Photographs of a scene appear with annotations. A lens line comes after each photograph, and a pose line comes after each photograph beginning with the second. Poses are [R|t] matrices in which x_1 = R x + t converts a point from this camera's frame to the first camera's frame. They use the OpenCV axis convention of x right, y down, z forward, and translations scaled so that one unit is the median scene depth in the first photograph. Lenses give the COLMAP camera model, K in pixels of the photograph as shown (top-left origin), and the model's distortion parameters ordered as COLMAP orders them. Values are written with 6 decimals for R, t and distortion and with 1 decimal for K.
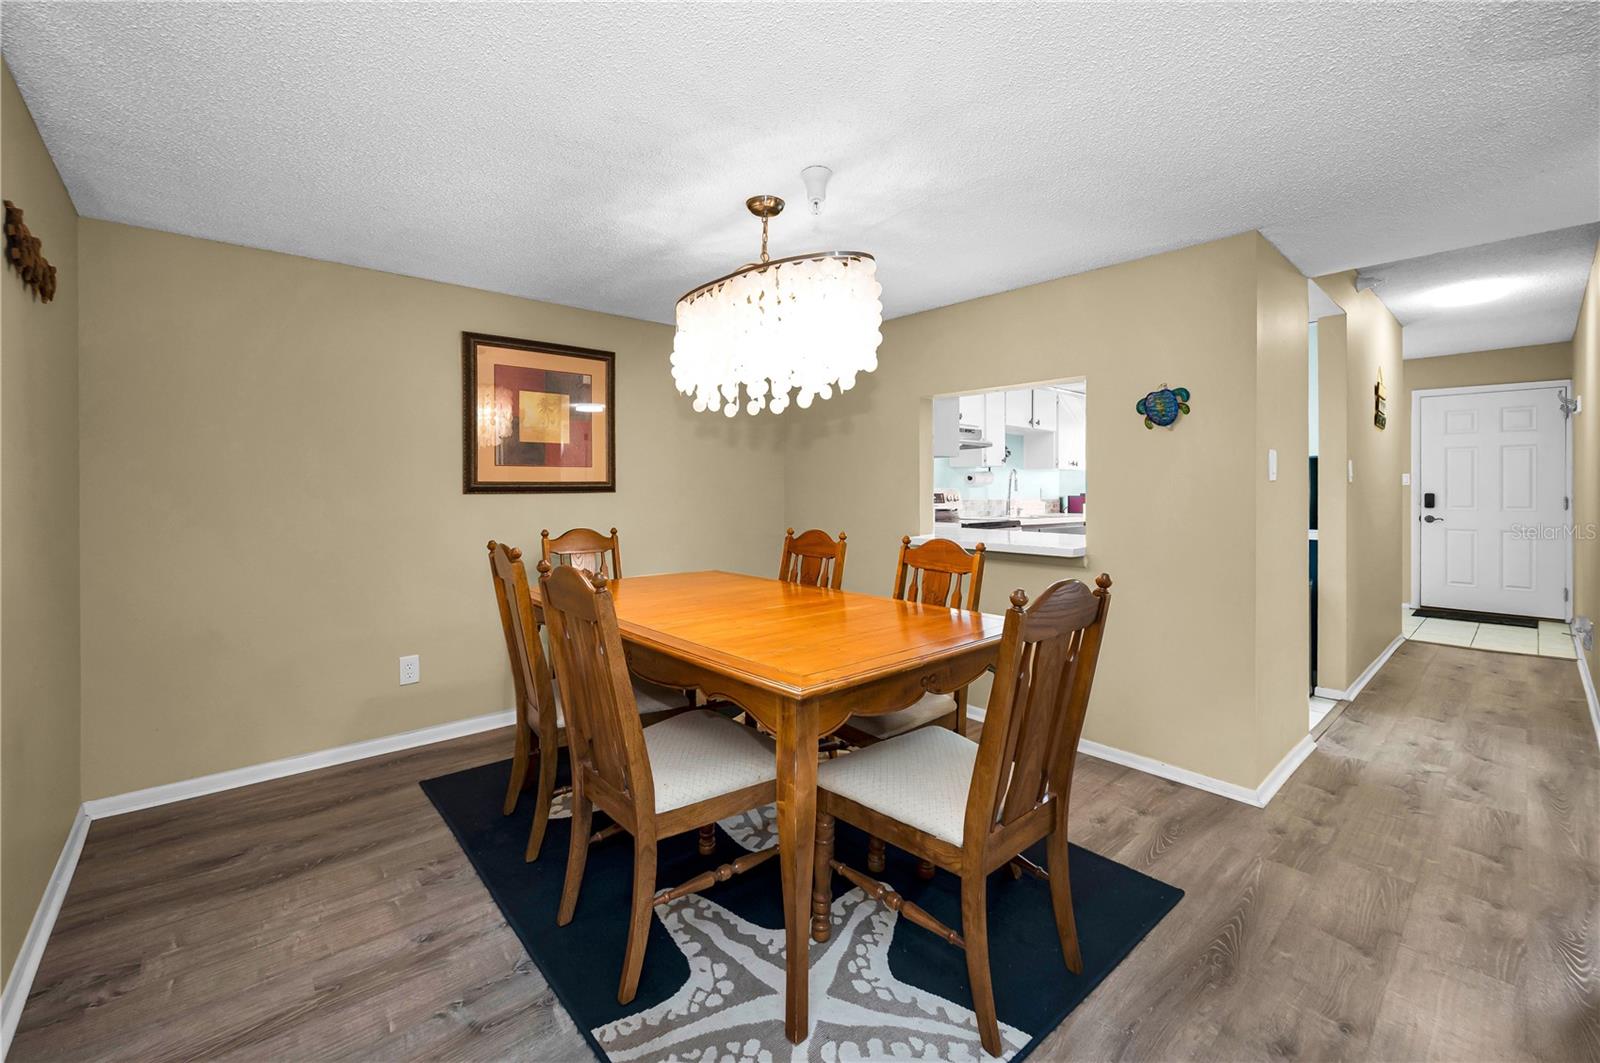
lens RADIAL K [[645.7, 0, 808.2], [0, 645.7, 485.7], [0, 0, 1]] dist [0.003903, -0.000617]
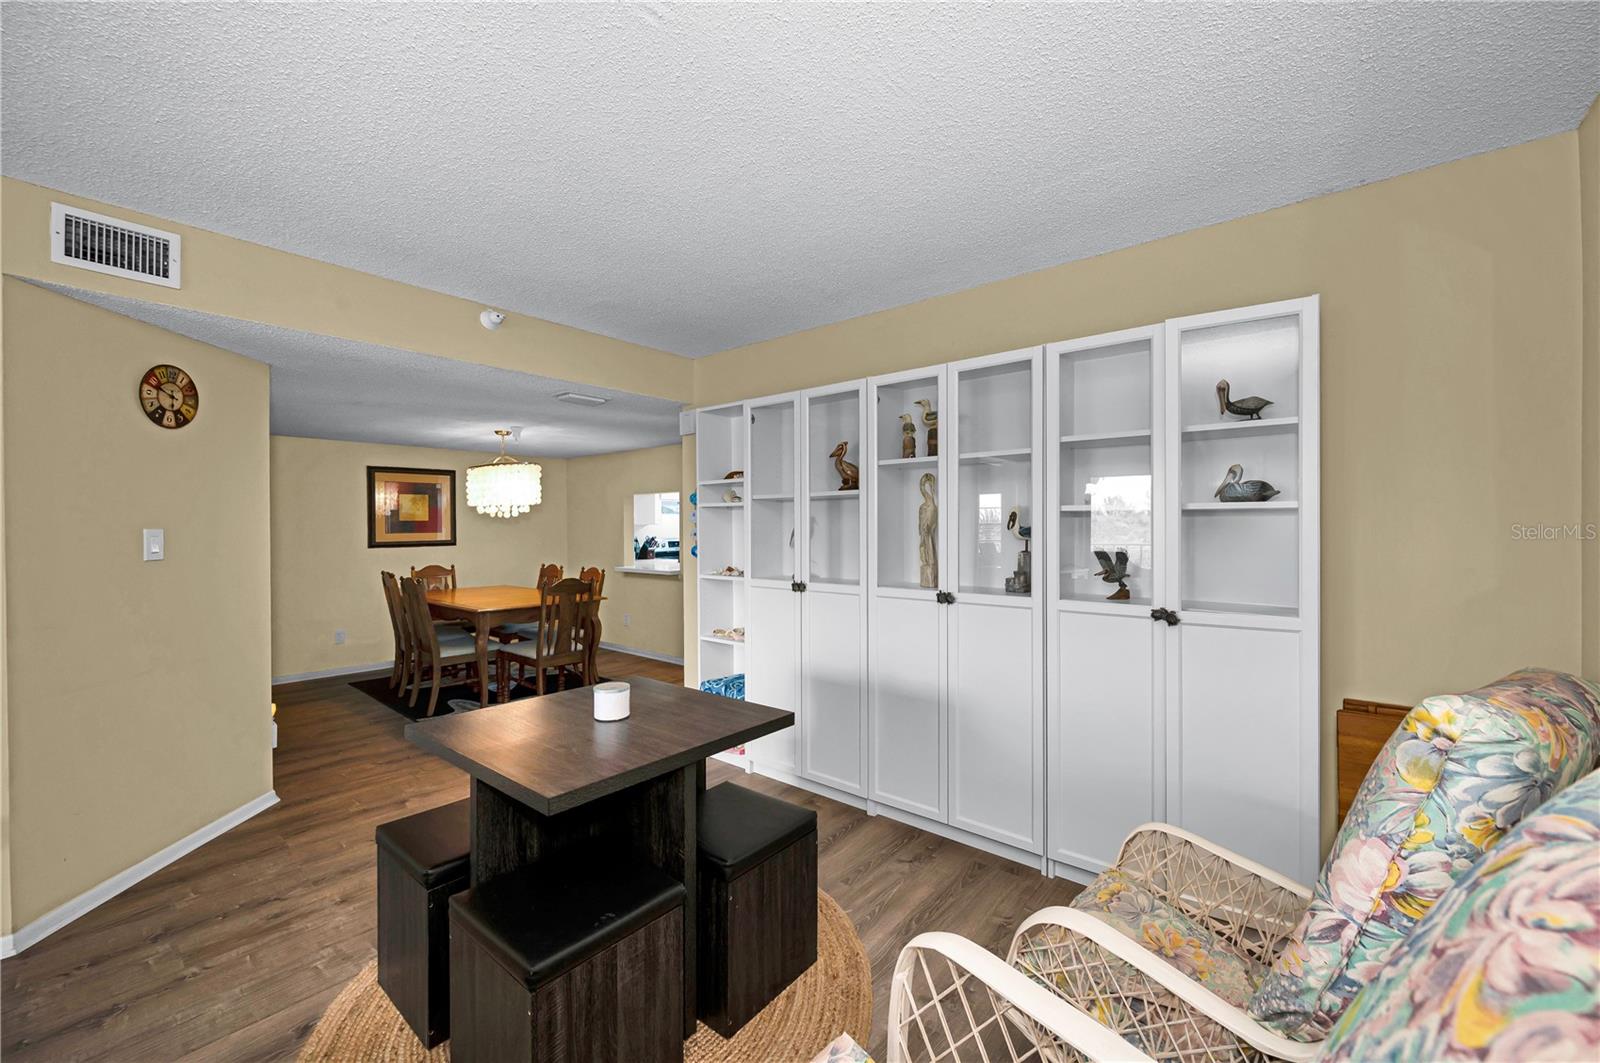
lens RADIAL K [[645.7, 0, 825.6], [0, 645.7, 533.1], [0, 0, 1]] dist [0.003903, -0.000617]
pose [[0.991478, 0.002980, 0.130242, 0.603648], [-0.005162, 0.999852, 0.016418, -0.072683], [-0.130174, -0.016951, 0.991346, -1.157310]]
